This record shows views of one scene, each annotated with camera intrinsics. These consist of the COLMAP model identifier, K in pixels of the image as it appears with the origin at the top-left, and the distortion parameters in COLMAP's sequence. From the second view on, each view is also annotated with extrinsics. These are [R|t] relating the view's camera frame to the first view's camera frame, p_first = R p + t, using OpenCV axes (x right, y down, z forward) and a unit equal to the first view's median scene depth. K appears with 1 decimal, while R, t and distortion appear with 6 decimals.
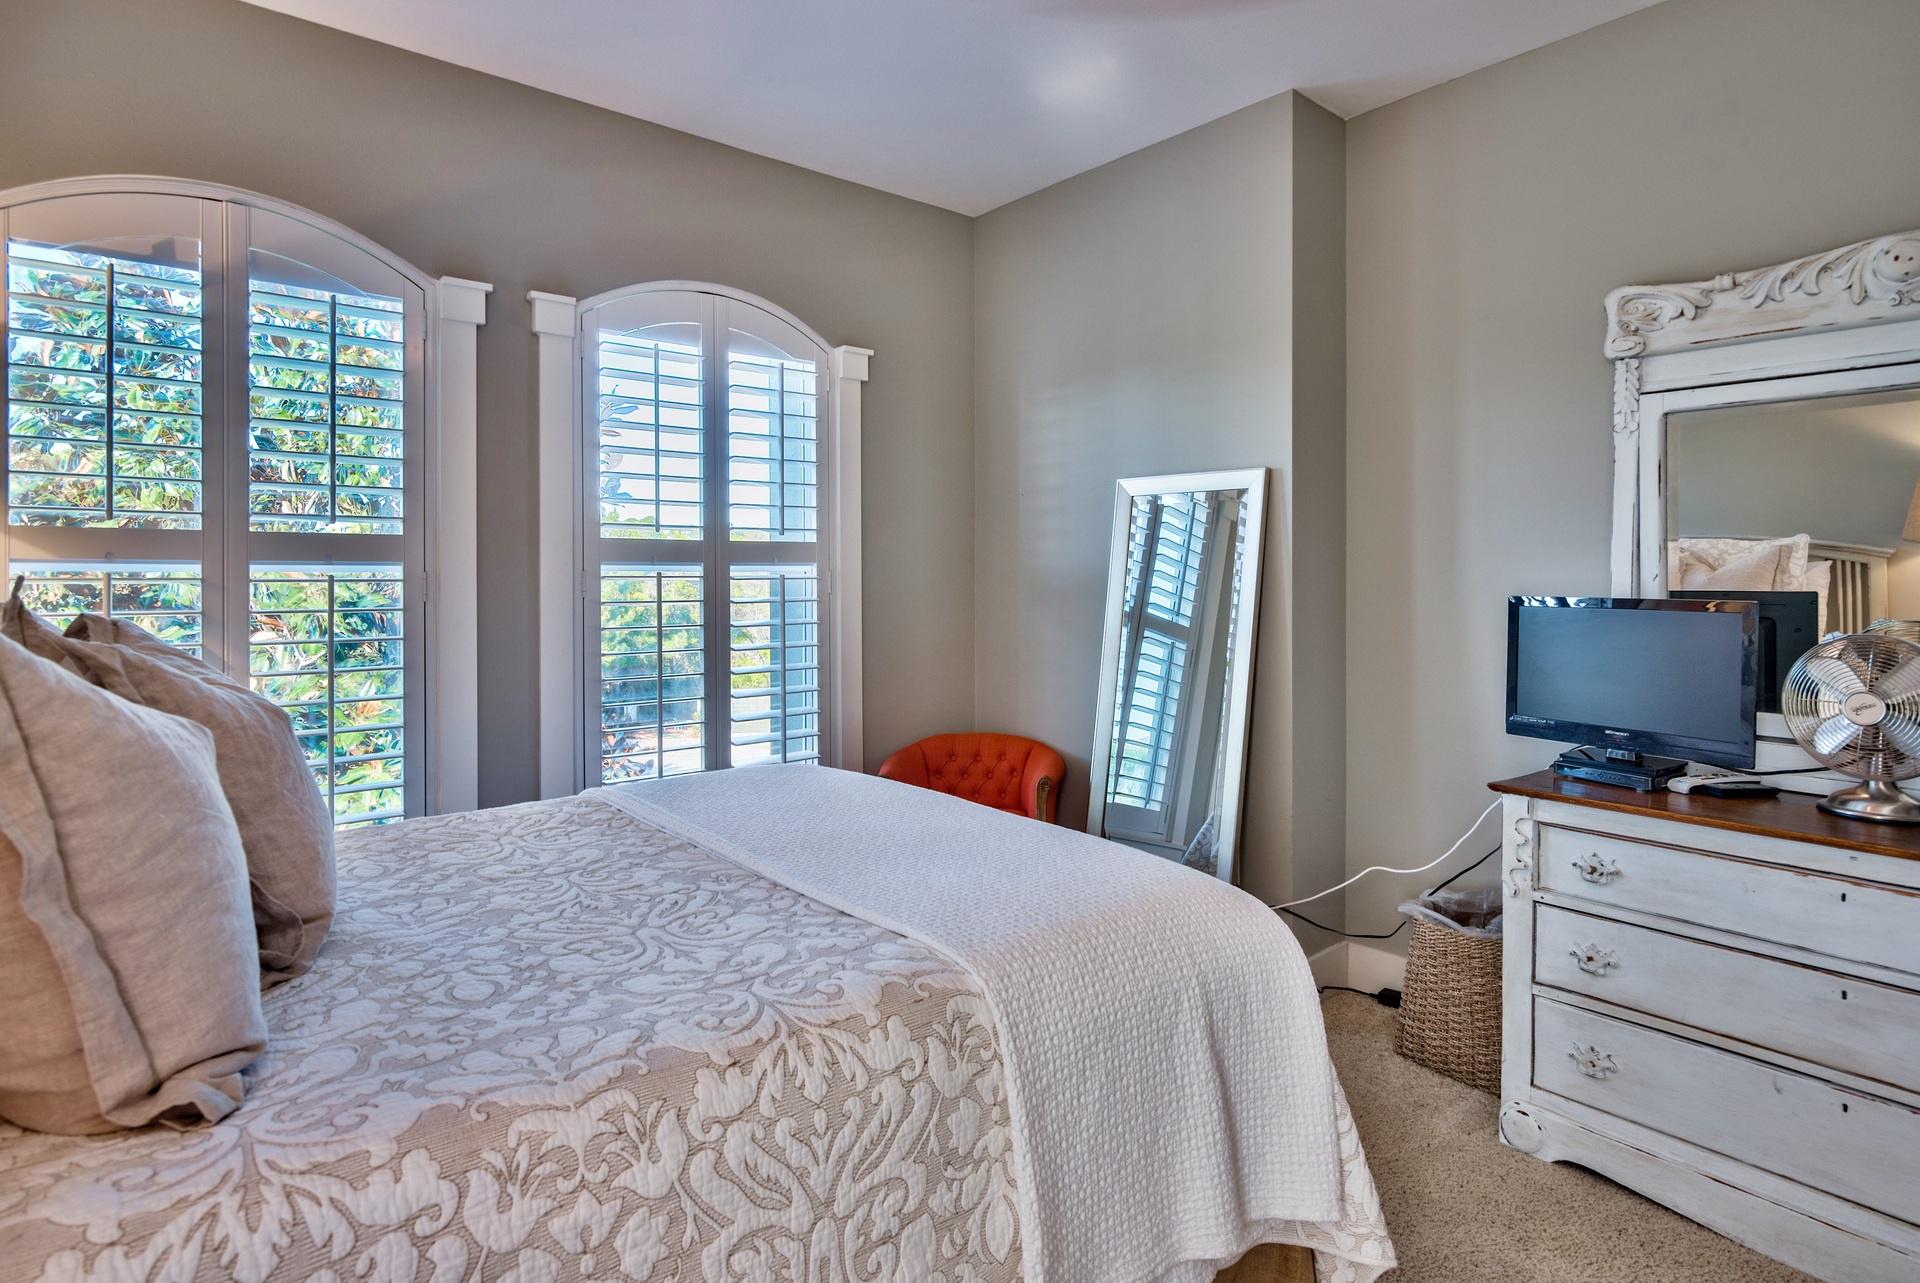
lens RADIAL K [[994.2, 0, 950.6], [0, 994.2, 599.6], [0, 0, 1]] dist [0.001466, 0.000099]
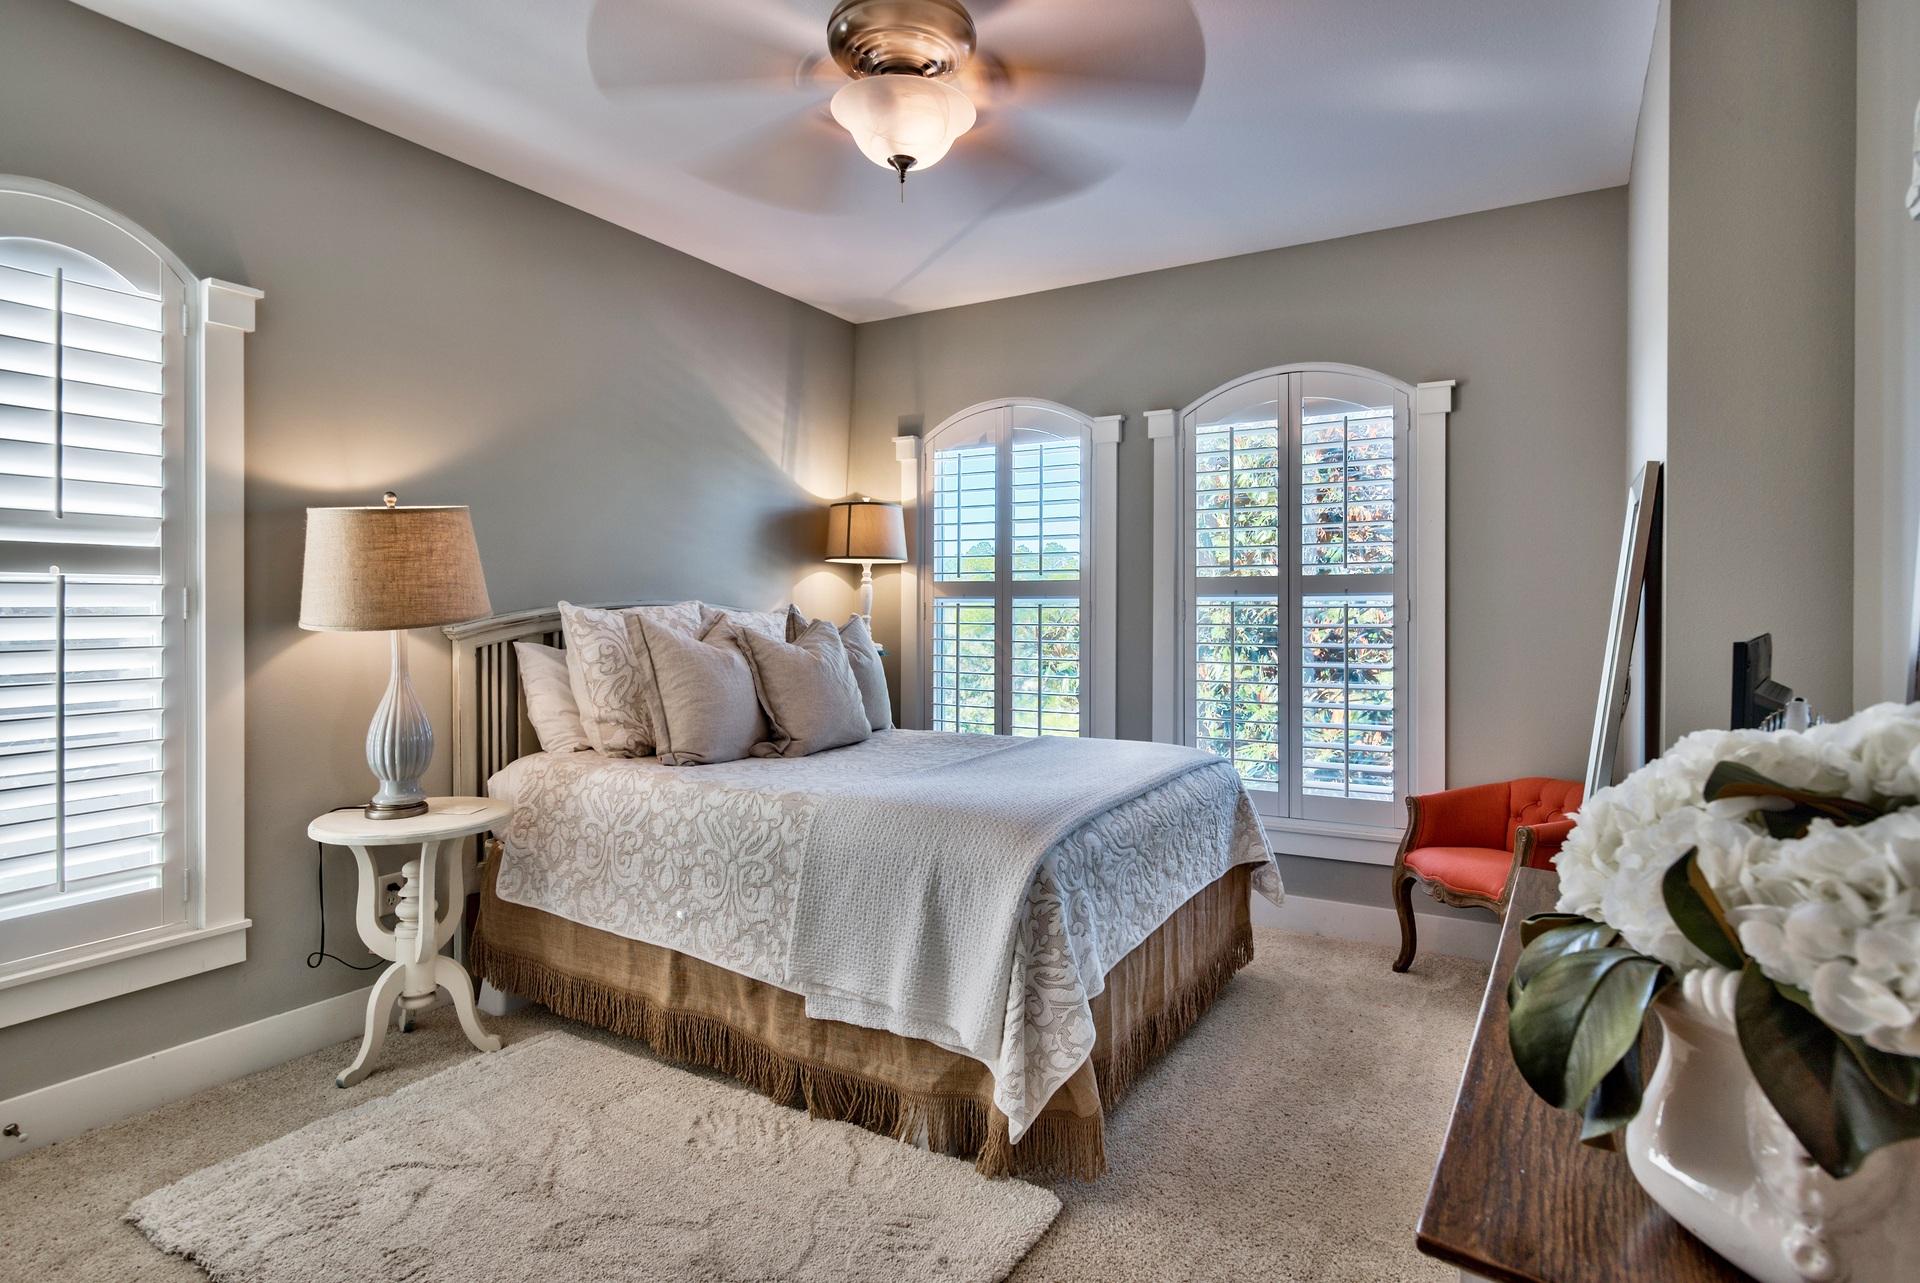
lens RADIAL K [[994.2, 0, 950.6], [0, 994.2, 599.6], [0, 0, 1]] dist [0.001466, 0.000099]
pose [[0.347953, -0.002270, -0.937509, 0.966849], [-0.022778, 0.999681, -0.010875, -0.009702], [0.937235, 0.025139, 0.347790, 0.248973]]
